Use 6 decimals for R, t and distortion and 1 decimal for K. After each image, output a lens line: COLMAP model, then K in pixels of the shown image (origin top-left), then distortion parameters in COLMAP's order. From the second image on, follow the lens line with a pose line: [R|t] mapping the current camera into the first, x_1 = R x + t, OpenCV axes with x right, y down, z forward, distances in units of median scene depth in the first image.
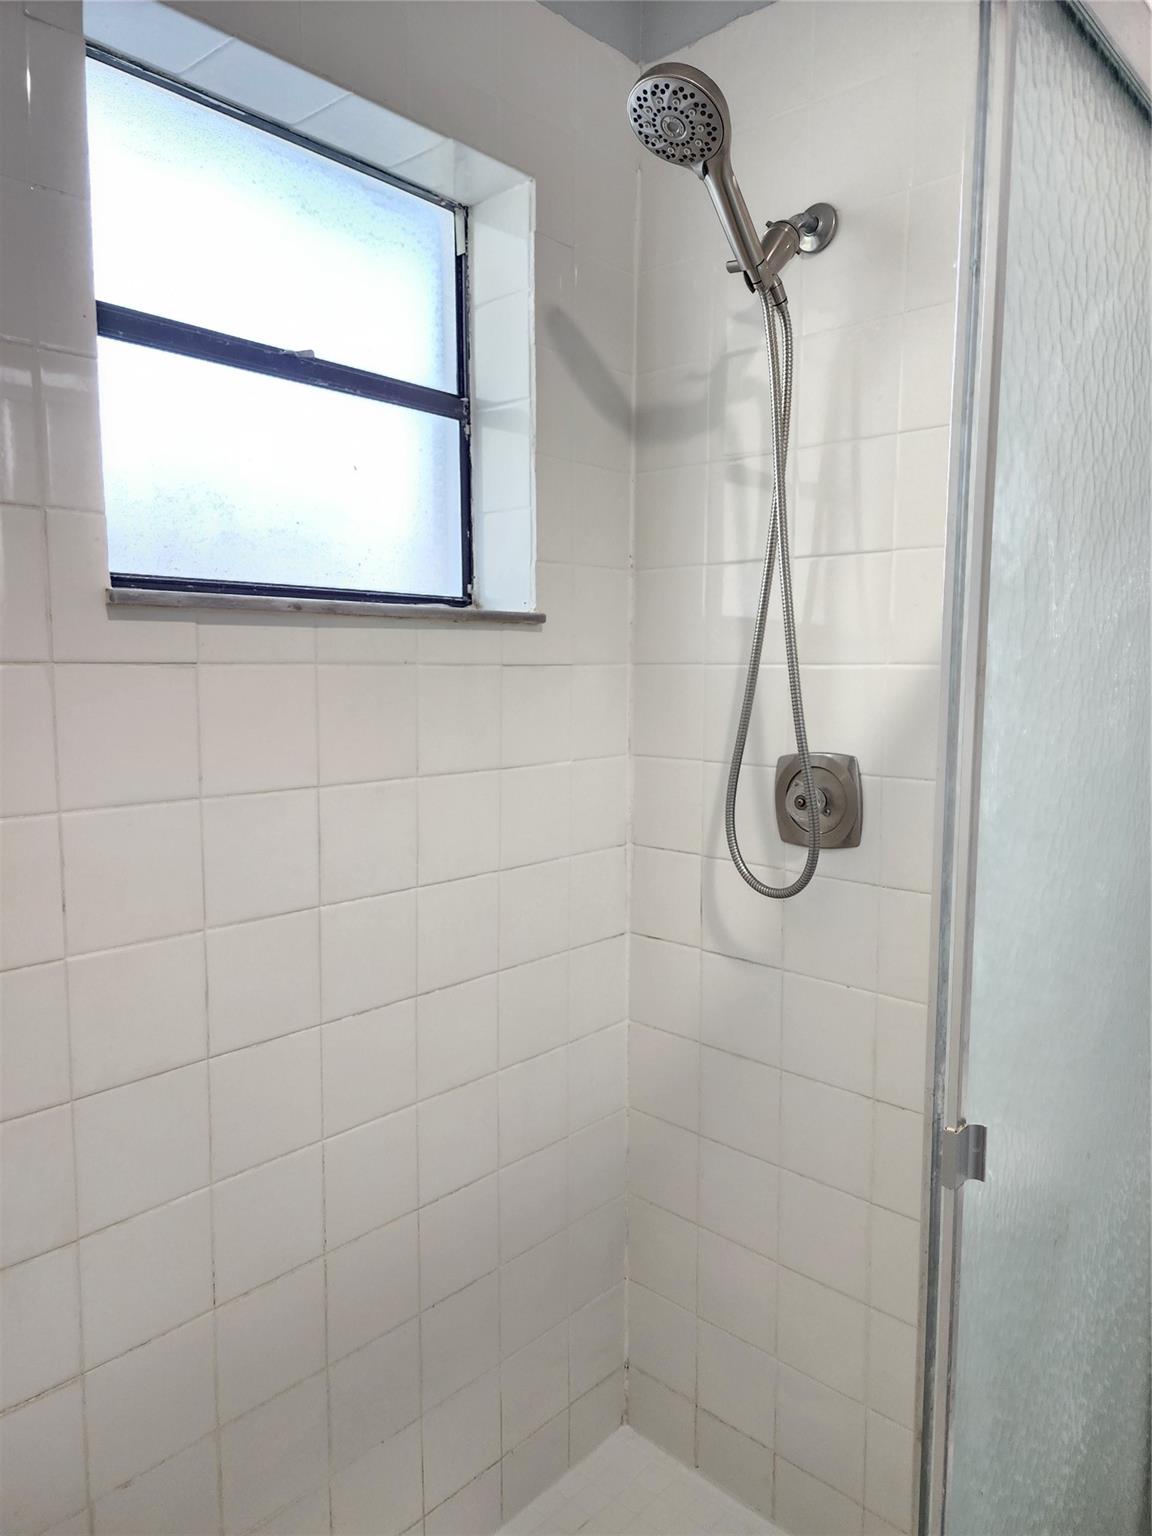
lens RADIAL K [[1030.6, 0, 574.9], [0, 1030.6, 767.9], [0, 0, 1]] dist [0.057453, -0.048288]
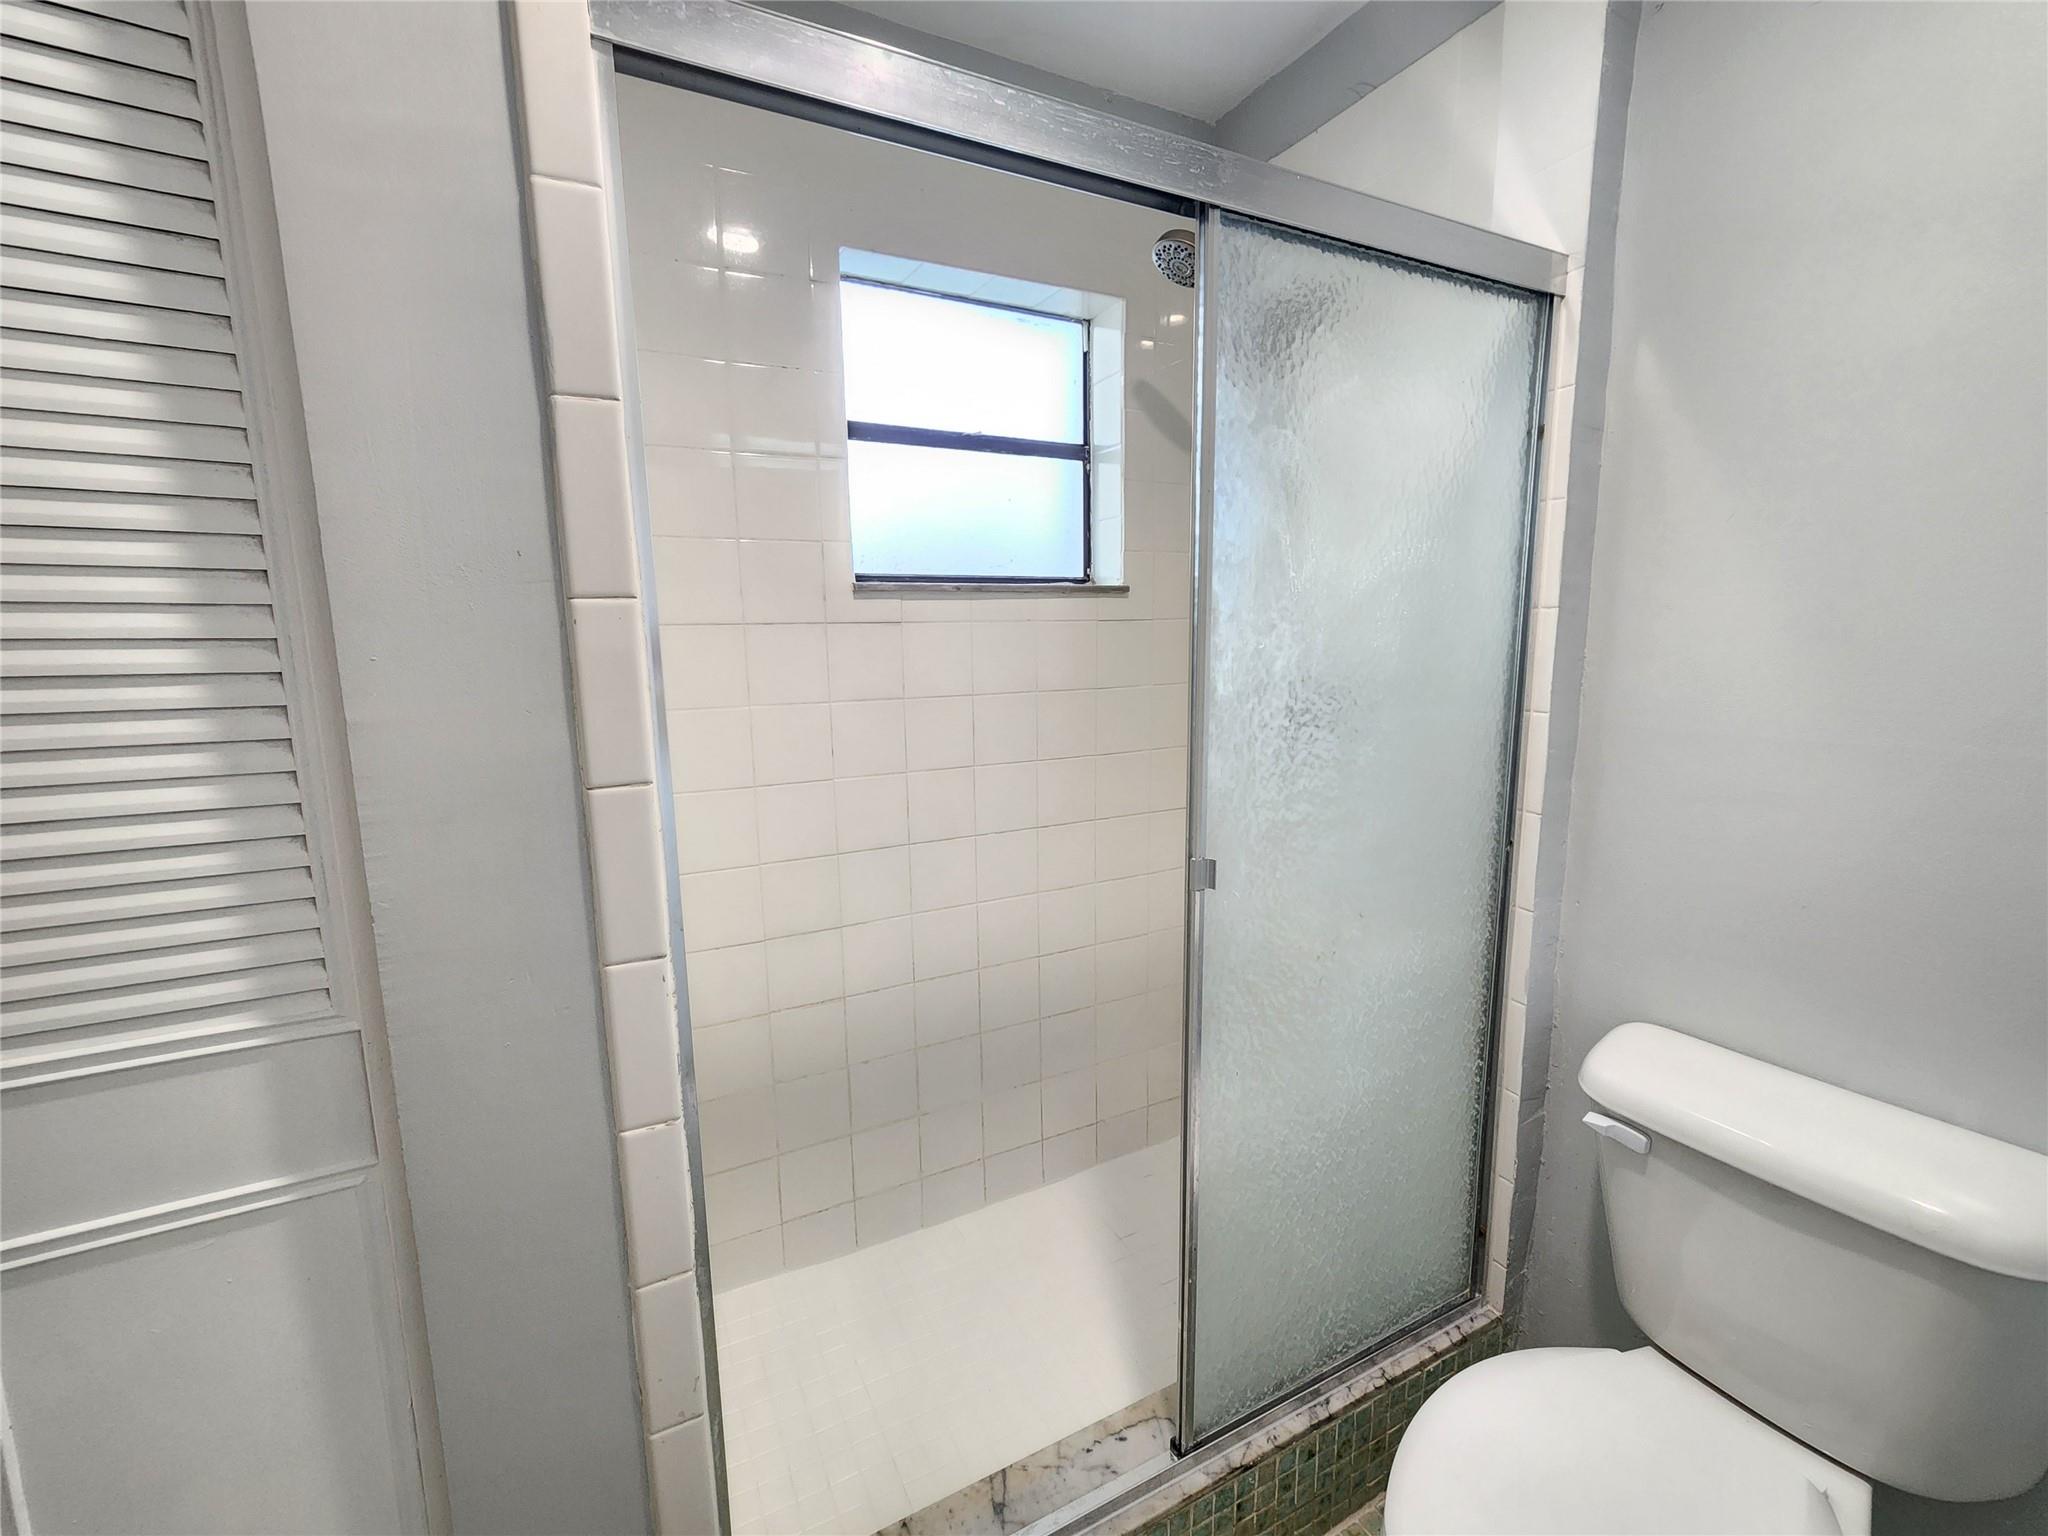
lens RADIAL K [[831.8, 0, 1025.8], [0, 831.8, 763.2], [0, 0, 1]] dist [0.002417, 0.000019]
pose [[0.940488, 0.035426, -0.337976, 0.244550], [-0.015475, 0.997984, 0.061544, 0.036999], [0.339475, -0.052651, 0.939140, -0.211403]]
